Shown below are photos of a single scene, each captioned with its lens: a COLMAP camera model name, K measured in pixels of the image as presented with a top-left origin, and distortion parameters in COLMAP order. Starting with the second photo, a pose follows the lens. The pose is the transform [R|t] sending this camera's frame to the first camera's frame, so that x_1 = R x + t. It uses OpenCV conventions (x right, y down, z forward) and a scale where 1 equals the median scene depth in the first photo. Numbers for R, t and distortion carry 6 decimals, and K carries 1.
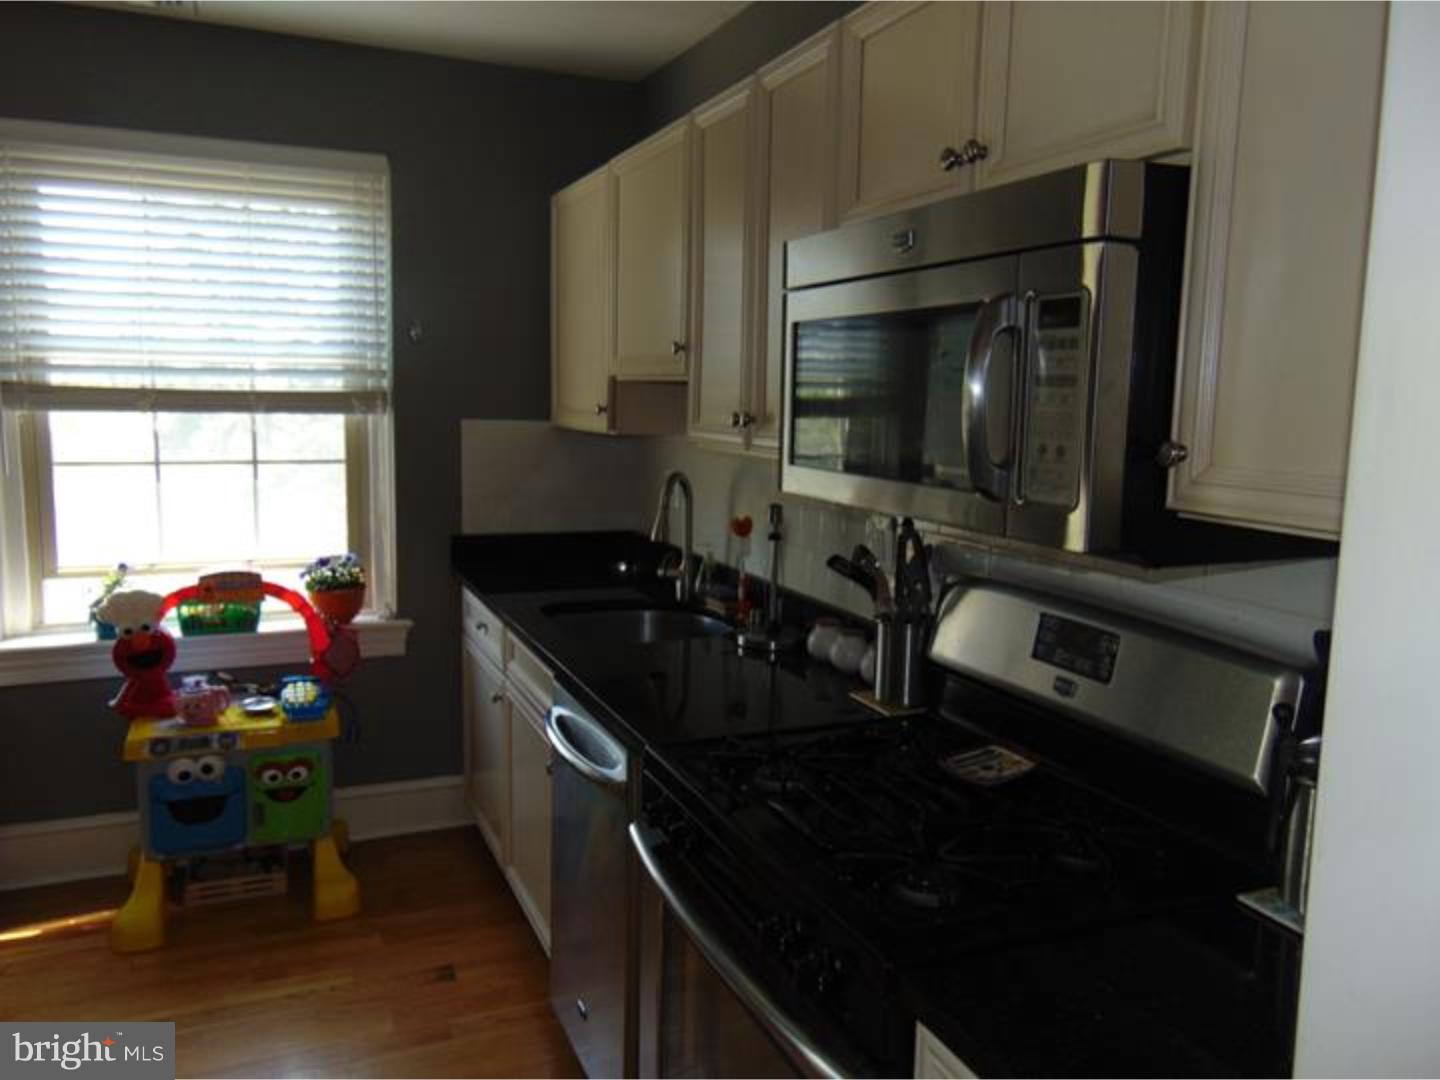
lens RADIAL K [[1099.7, 0, 721.3], [0, 1099.7, 530.8], [0, 0, 1]] dist [0.004867, 0.019569]
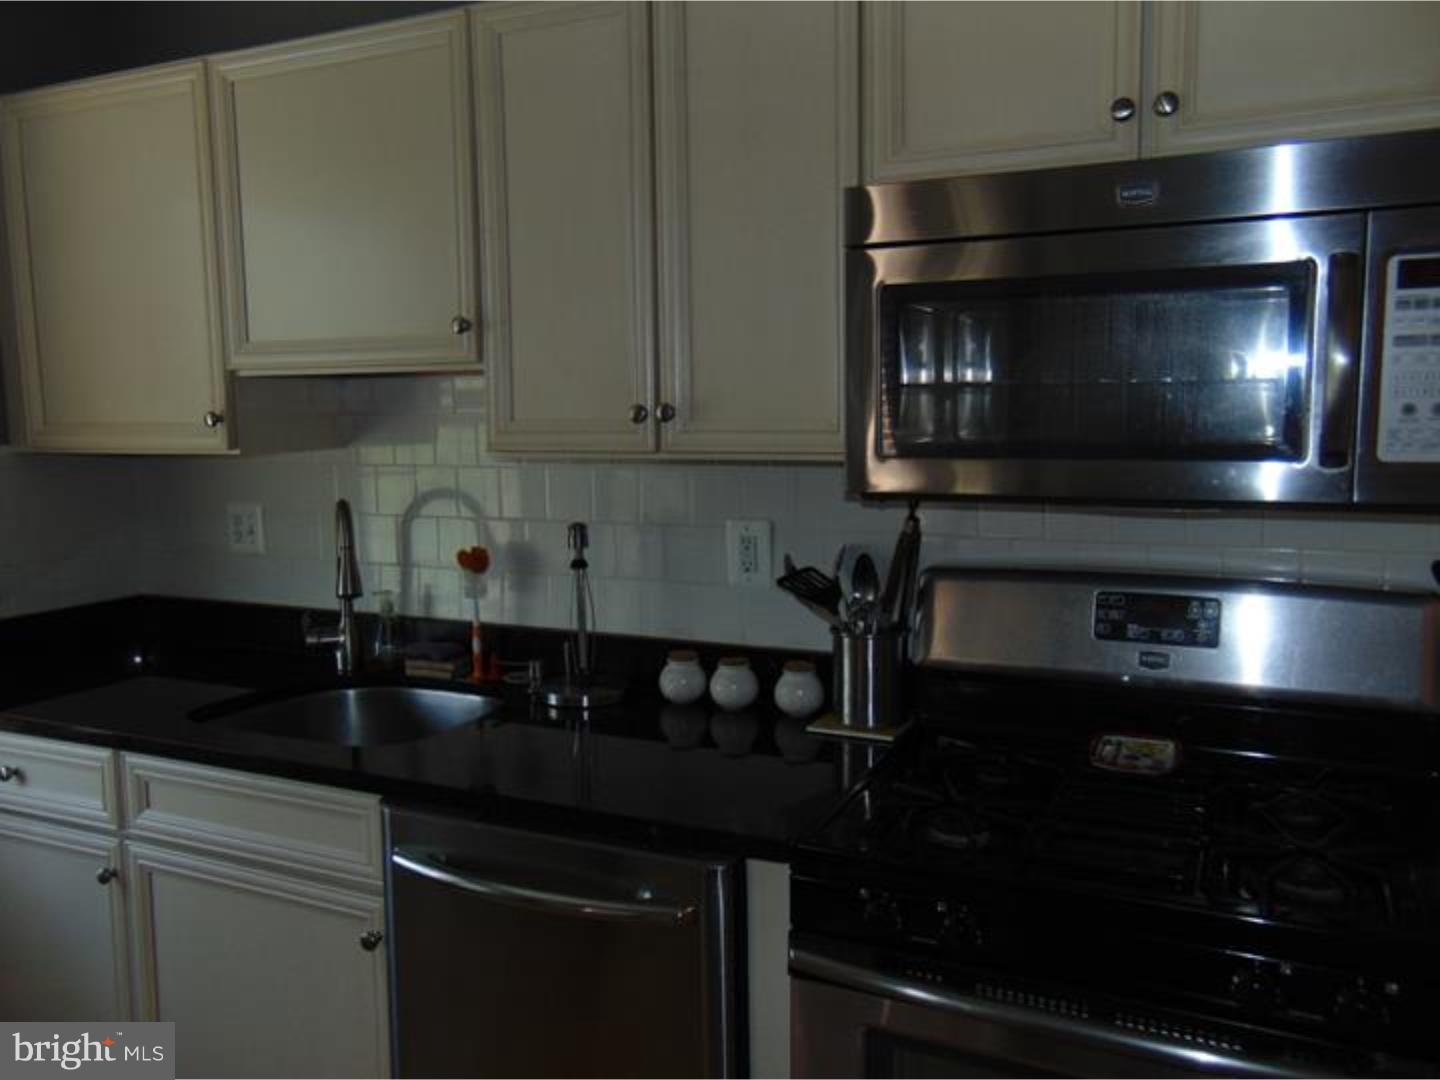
lens RADIAL K [[1172.7, 0, 717.4], [0, 1172.7, 541.5], [0, 0, 1]] dist [-0.028444, 0.038000]
pose [[0.752313, -0.112188, 0.649184, -0.474521], [0.114138, 0.992688, 0.039281, -0.036587], [-0.648844, 0.044545, 0.759617, 0.327285]]
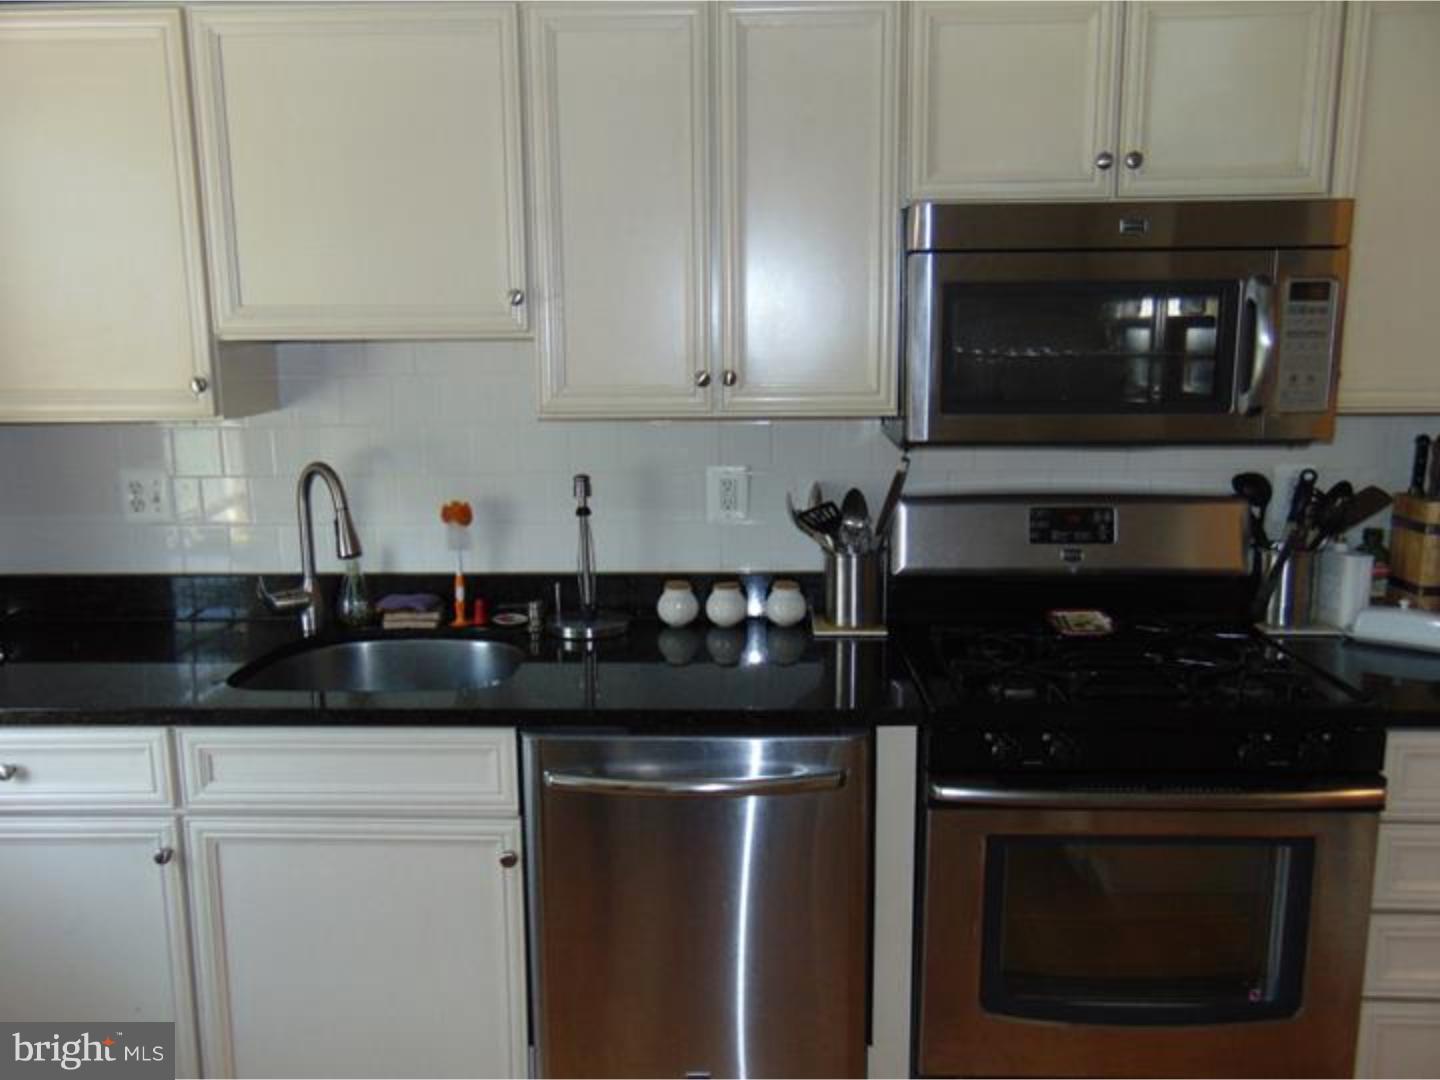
lens RADIAL K [[1172.7, 0, 717.4], [0, 1172.7, 544.2], [0, 0, 1]] dist [-0.028444, 0.038000]
pose [[0.413919, -0.193347, 0.889543, -0.842196], [0.132681, 0.979562, 0.151175, -0.108936], [-0.900592, 0.055451, 0.431113, 0.557294]]
